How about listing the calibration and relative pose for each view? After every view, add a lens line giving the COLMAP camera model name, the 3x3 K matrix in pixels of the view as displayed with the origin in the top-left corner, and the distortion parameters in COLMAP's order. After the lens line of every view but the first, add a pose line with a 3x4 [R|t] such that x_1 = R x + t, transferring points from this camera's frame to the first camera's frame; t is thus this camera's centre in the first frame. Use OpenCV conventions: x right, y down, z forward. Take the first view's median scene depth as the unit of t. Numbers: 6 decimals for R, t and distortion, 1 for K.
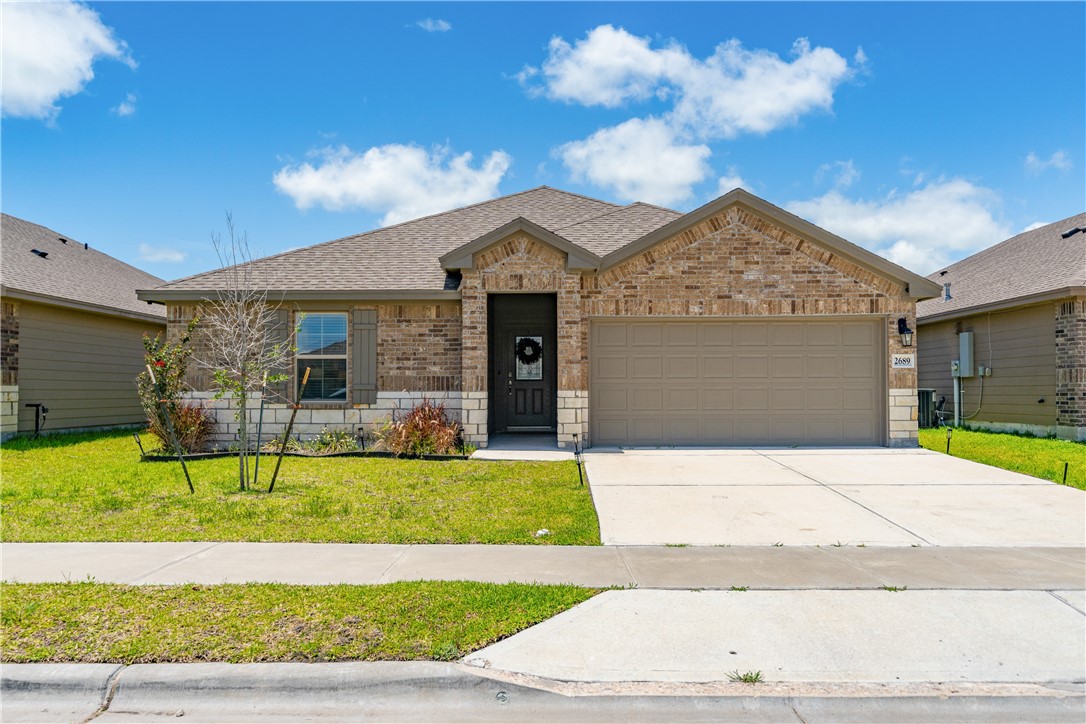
lens RADIAL K [[994.8, 0, 615.8], [0, 994.8, 361.0], [0, 0, 1]] dist [0.000525, 0.000210]
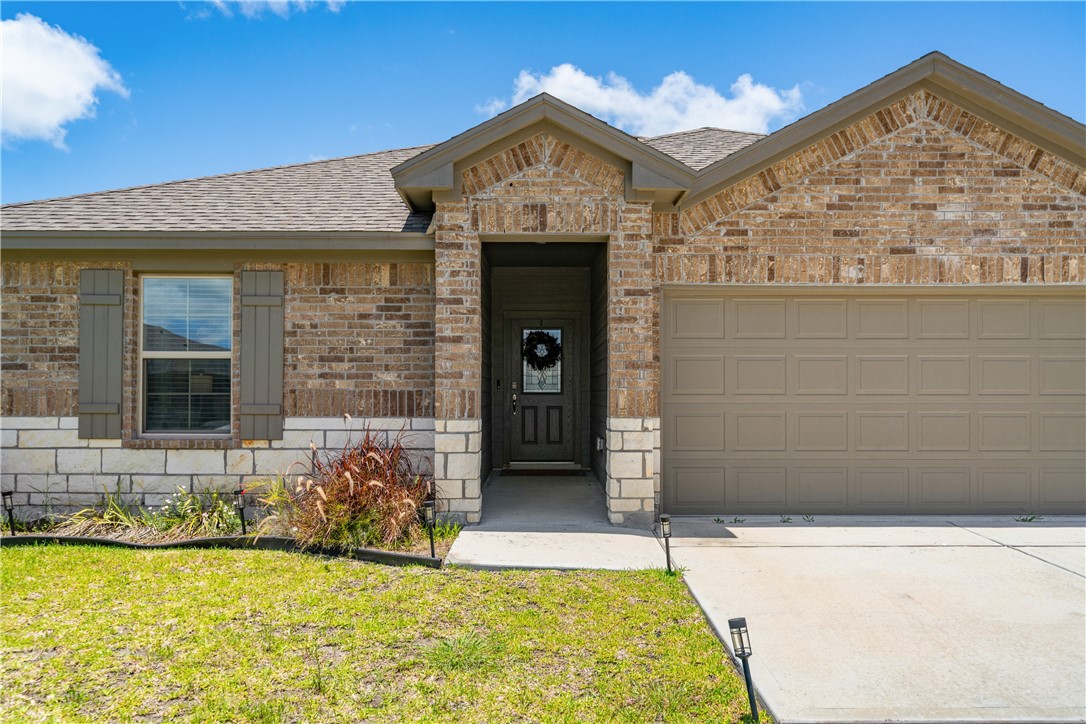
lens RADIAL K [[777.7, 0, 542.5], [0, 777.7, 383.4], [0, 0, 1]] dist [0.000394, -0.000615]
pose [[0.998778, 0.004674, -0.049201, -0.072300], [-0.003826, 0.999842, 0.017332, 0.003466], [0.049274, -0.017123, 0.998638, 0.557941]]
